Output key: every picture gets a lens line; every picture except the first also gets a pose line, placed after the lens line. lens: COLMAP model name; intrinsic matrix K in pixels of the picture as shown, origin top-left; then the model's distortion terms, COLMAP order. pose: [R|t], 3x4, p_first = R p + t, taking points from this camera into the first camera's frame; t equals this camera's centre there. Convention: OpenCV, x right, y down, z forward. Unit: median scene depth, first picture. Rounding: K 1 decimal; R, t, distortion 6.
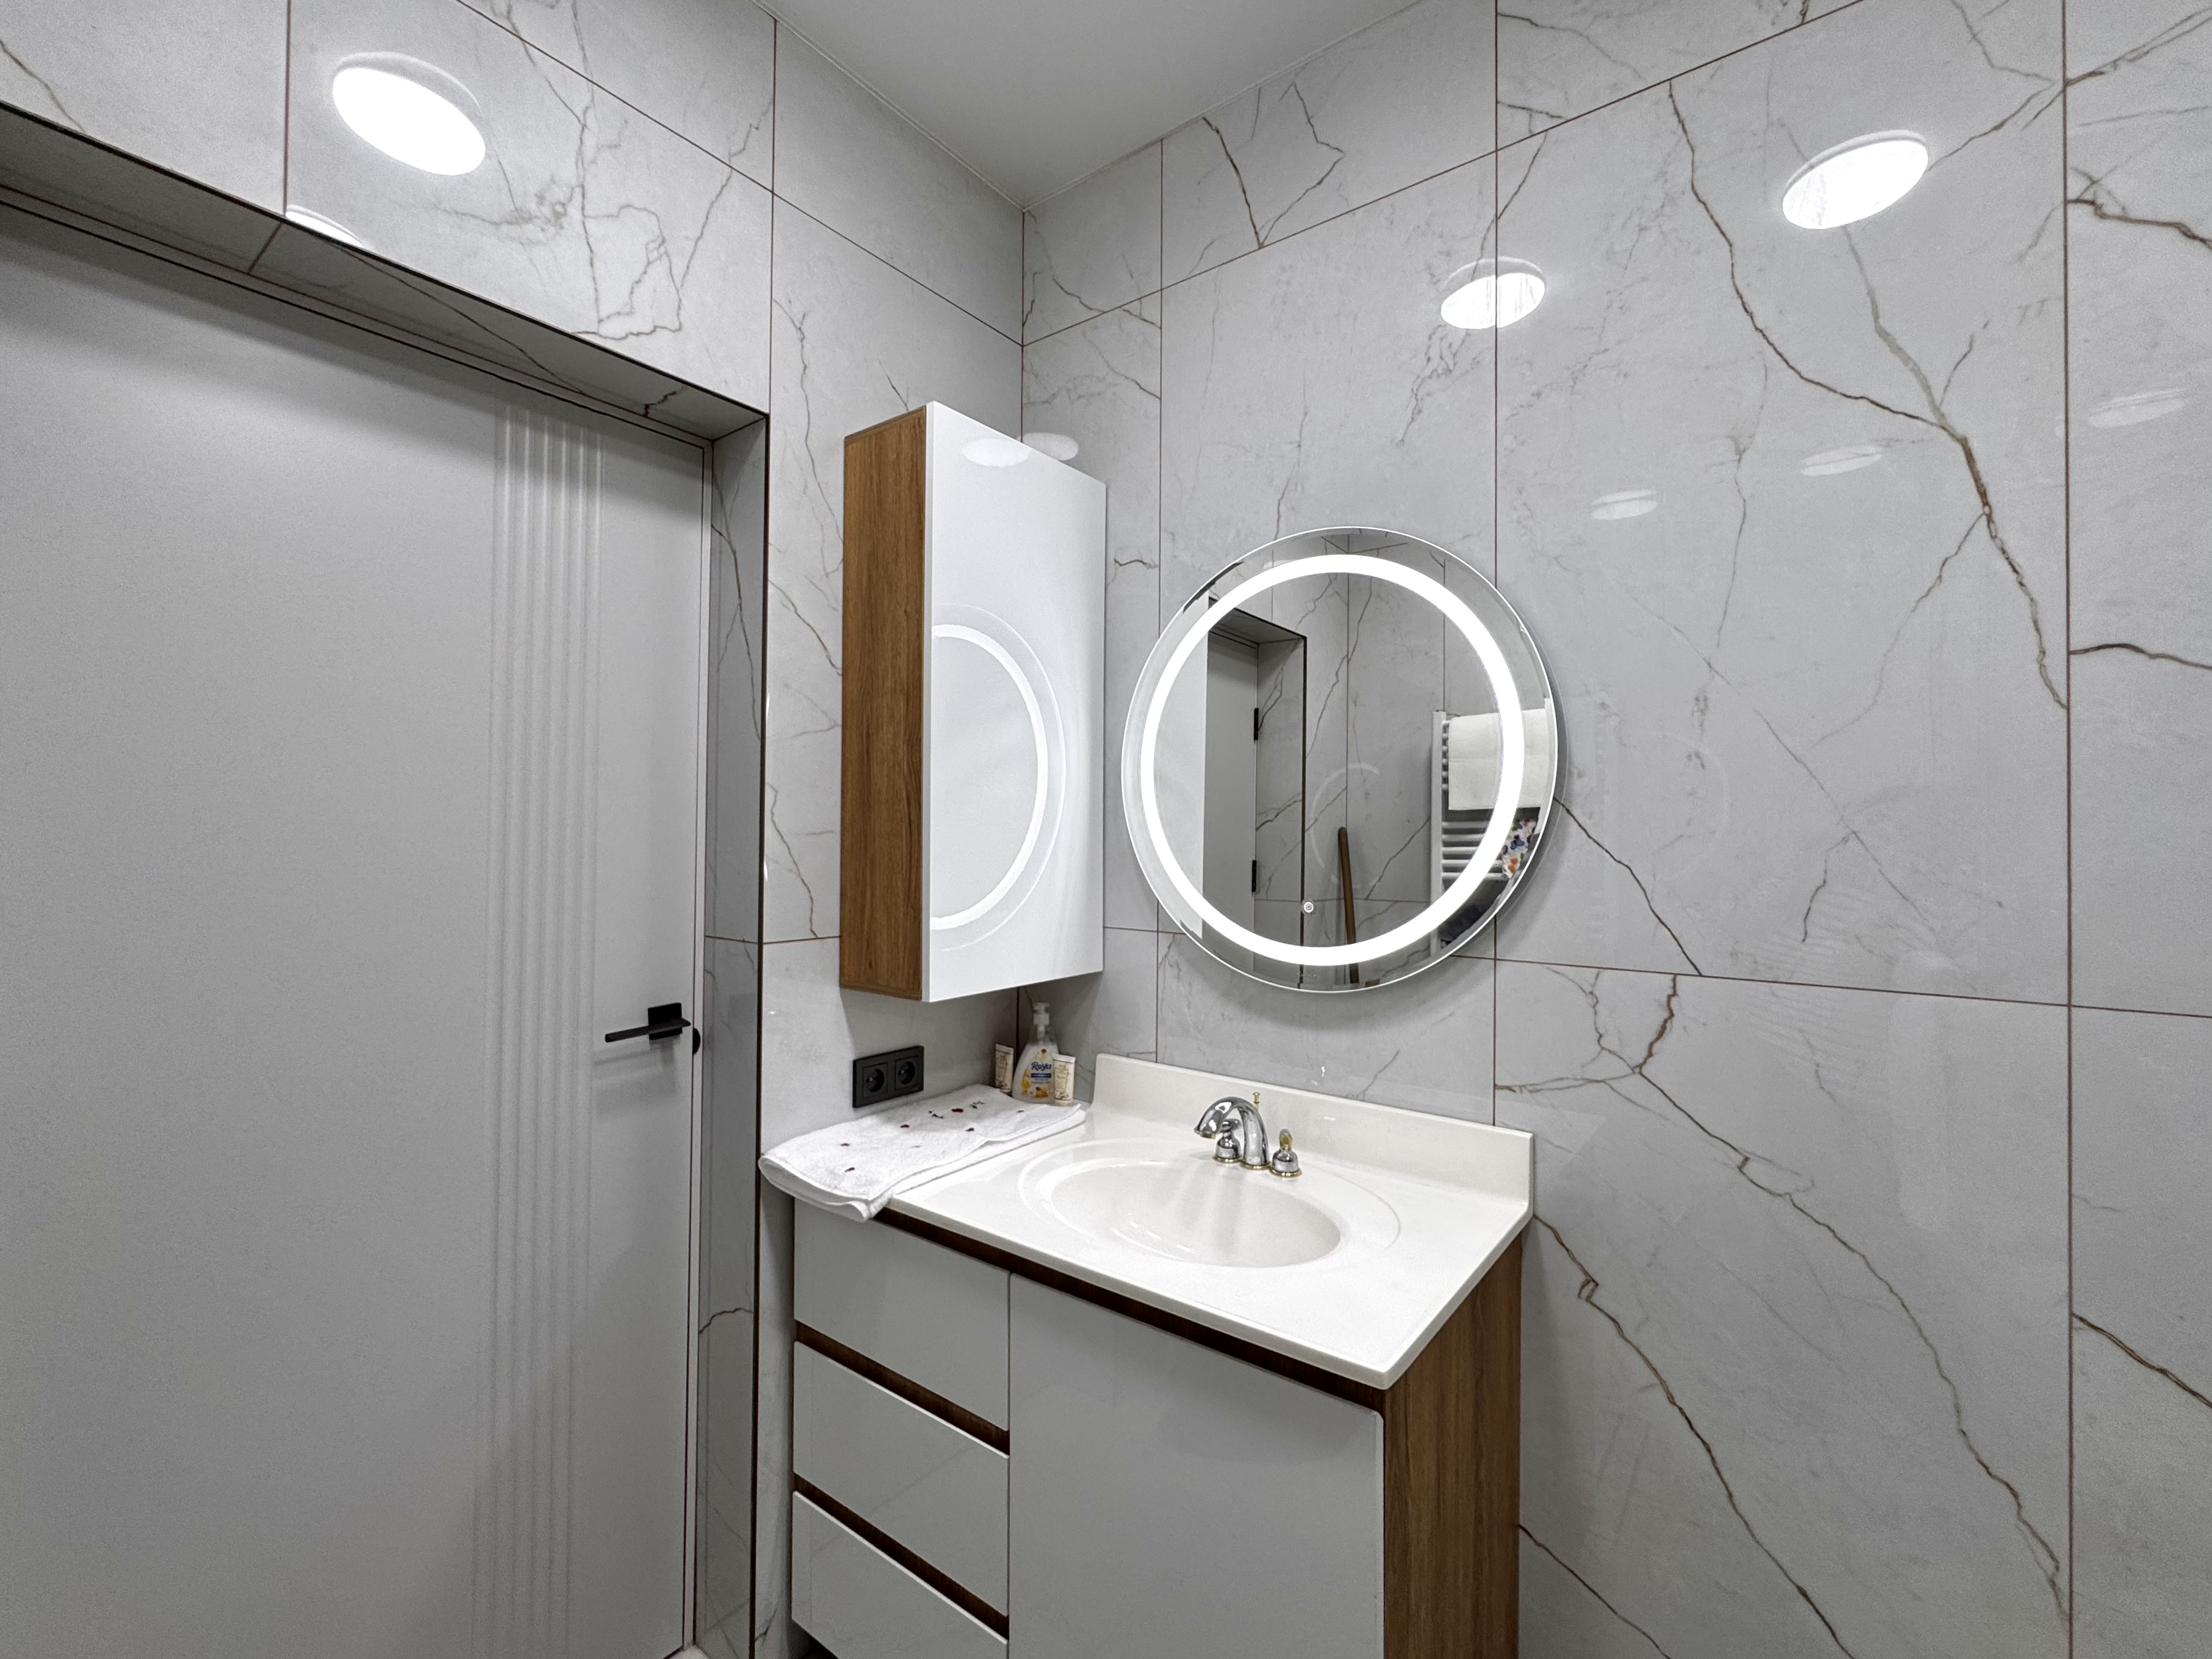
lens RADIAL K [[927.0, 0, 1106.0], [0, 927.0, 829.5], [0, 0, 1]] dist [-0.000478, -0.000227]
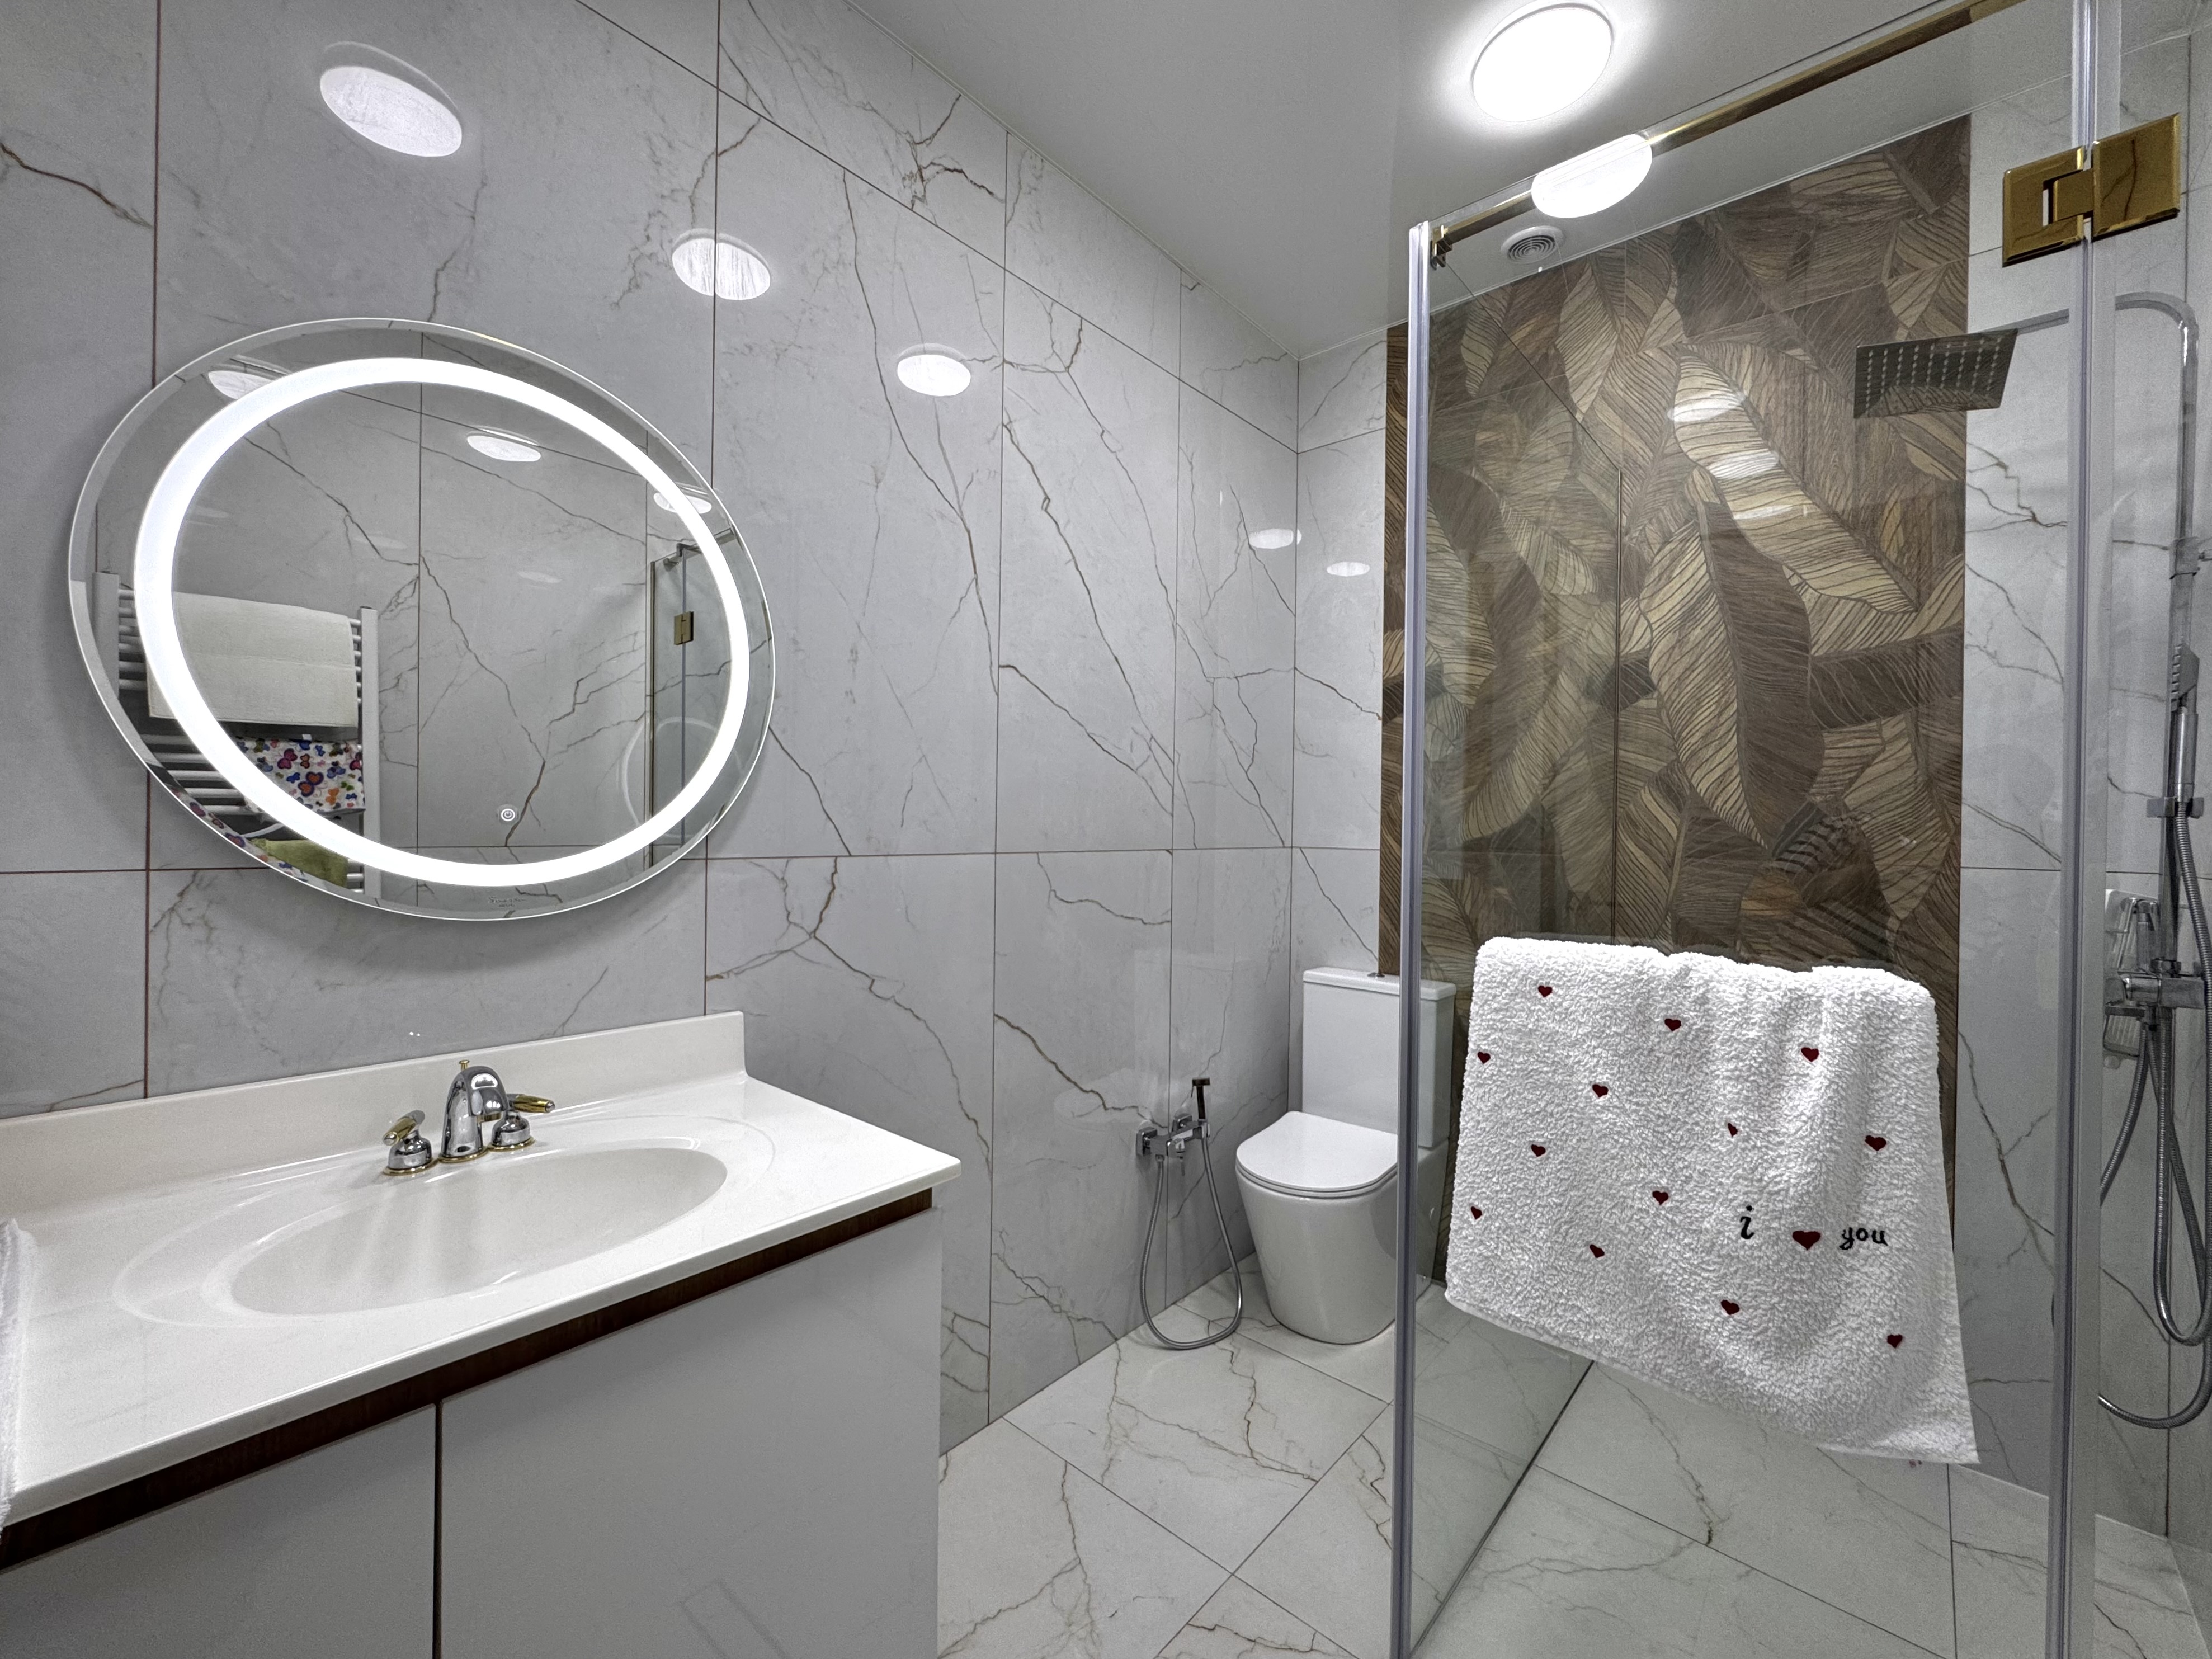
lens RADIAL K [[889.2, 0, 1109.0], [0, 889.2, 833.0], [0, 0, 1]] dist [-0.000195, -0.000113]
pose [[0.086495, -0.015341, 0.996134, -0.567395], [-0.018016, 0.999694, 0.016960, 0.086775], [-0.996089, -0.019413, 0.086192, 0.465113]]
